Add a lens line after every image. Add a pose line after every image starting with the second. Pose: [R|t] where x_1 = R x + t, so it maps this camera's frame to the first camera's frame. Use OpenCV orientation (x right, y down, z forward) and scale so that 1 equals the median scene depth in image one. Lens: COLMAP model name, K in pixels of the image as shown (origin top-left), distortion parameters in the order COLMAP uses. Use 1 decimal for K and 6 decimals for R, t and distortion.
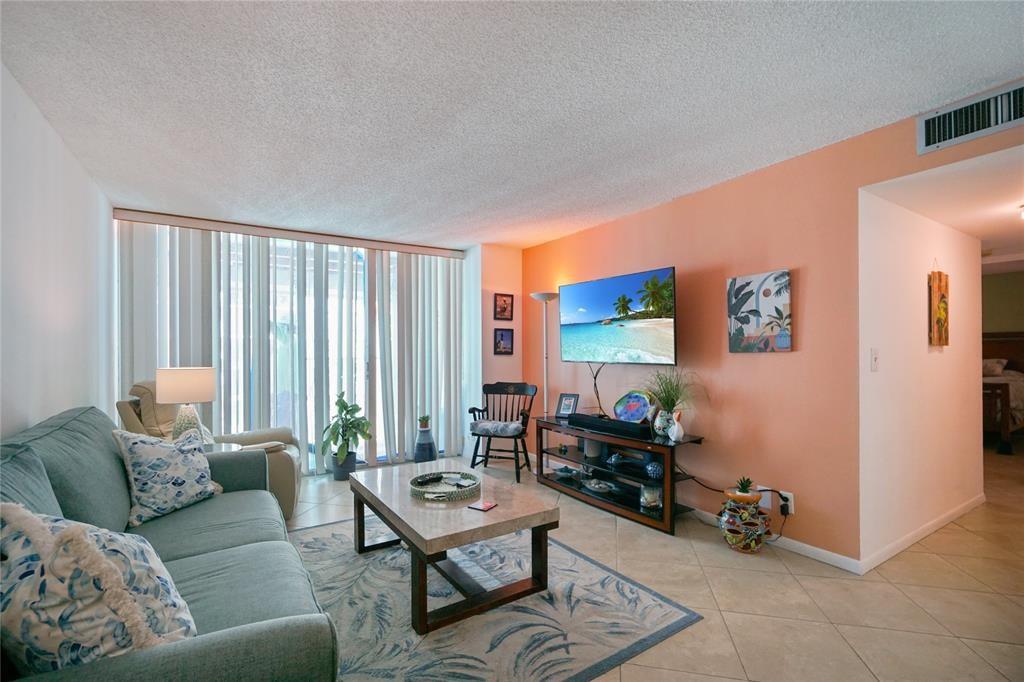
lens RADIAL K [[462.4, 0, 509.4], [0, 462.4, 351.8], [0, 0, 1]] dist [-0.000568, -0.000011]
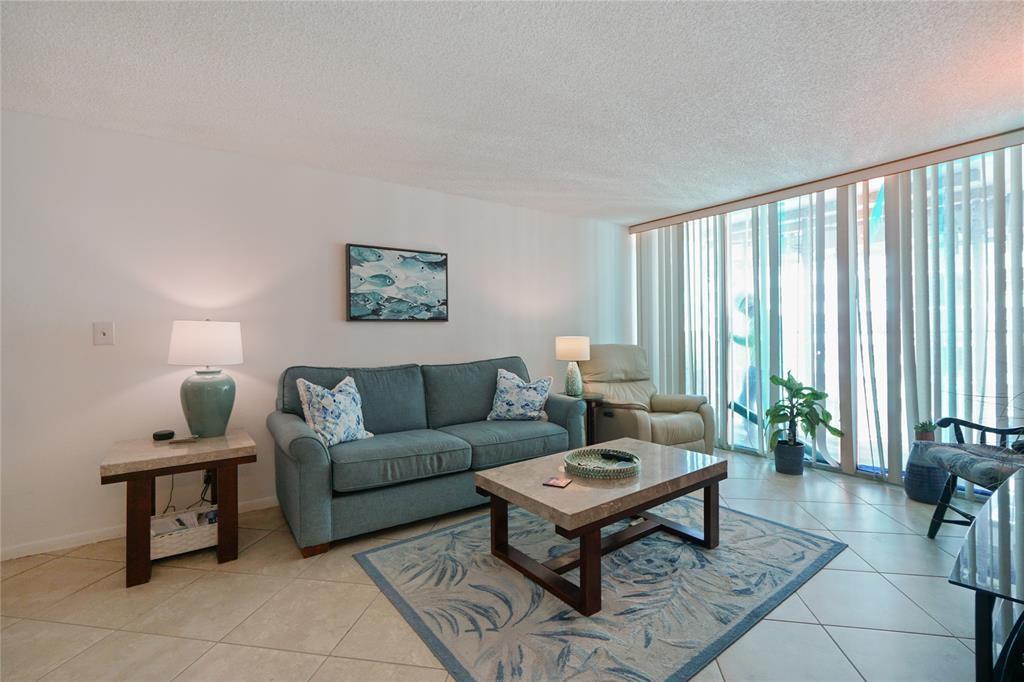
lens RADIAL K [[462.4, 0, 508.6], [0, 462.4, 335.1], [0, 0, 1]] dist [-0.000568, -0.000011]
pose [[0.037848, 0.009287, -0.999240, 0.617847], [0.013332, 0.999863, 0.009798, 0.009503], [0.999195, -0.013693, 0.037719, 0.594741]]
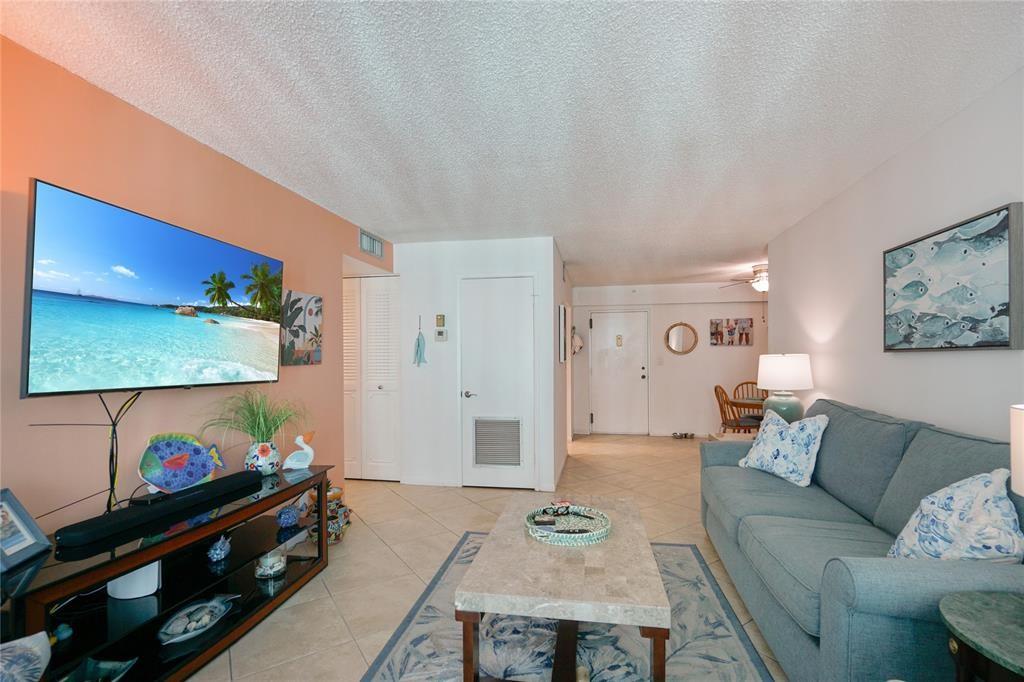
lens RADIAL K [[462.4, 0, 511.3], [0, 462.4, 368.8], [0, 0, 1]] dist [-0.000568, -0.000011]
pose [[-0.729318, -0.005481, 0.684153, -0.485959], [0.005671, 0.999885, 0.014056, -0.002851], [-0.684151, 0.014131, -0.729204, 1.282540]]
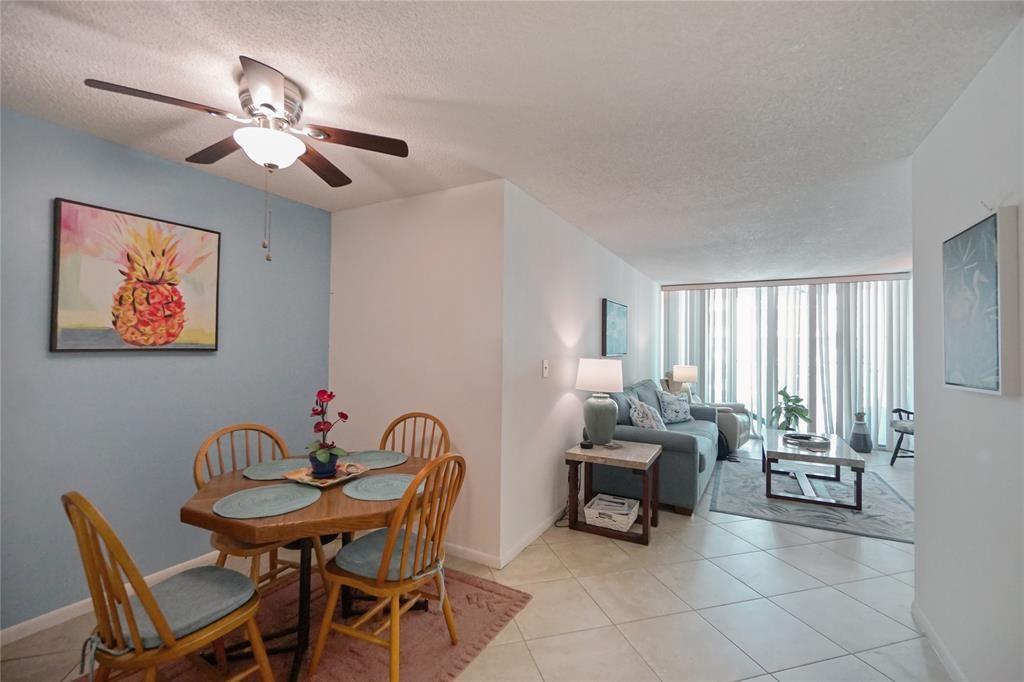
lens RADIAL K [[462.4, 0, 502.6], [0, 462.4, 332.2], [0, 0, 1]] dist [-0.000568, -0.000011]
pose [[0.484767, -0.012766, -0.874550, 0.646326], [-0.015581, 0.999609, -0.023228, -0.047651], [0.874504, 0.024887, 0.484379, -0.663802]]
